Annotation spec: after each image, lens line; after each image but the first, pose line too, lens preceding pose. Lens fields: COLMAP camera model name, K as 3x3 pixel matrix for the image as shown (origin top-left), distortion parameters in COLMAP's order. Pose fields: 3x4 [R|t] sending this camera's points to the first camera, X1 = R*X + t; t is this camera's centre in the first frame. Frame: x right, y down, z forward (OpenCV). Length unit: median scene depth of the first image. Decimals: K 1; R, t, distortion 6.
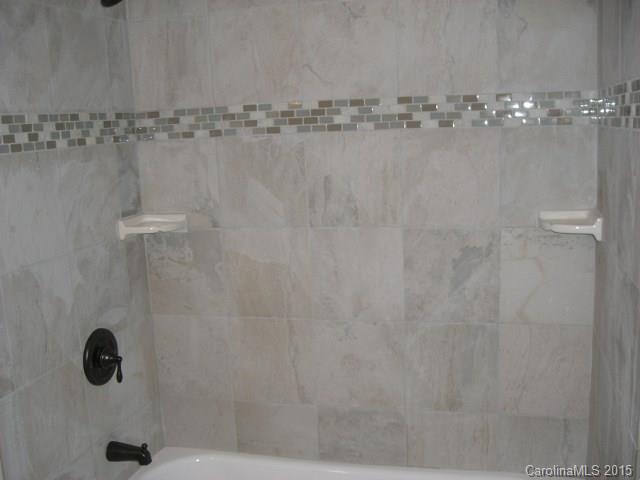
lens RADIAL K [[706.6, 0, 319.2], [0, 706.6, 266.5], [0, 0, 1]] dist [-0.278232, 0.371650]
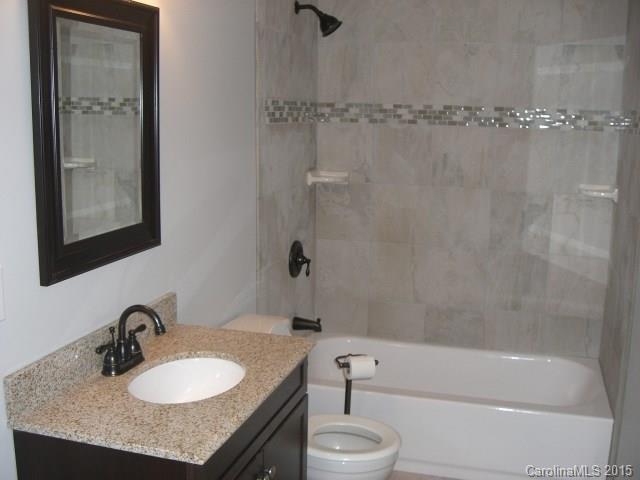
lens RADIAL K [[706.6, 0, 319.2], [0, 706.6, 266.5], [0, 0, 1]] dist [-0.278232, 0.371650]
pose [[0.998007, 0.062149, -0.010950, -0.236102], [-0.062022, 0.998007, 0.011653, 0.120997], [0.011652, -0.010951, 0.999872, -0.552975]]
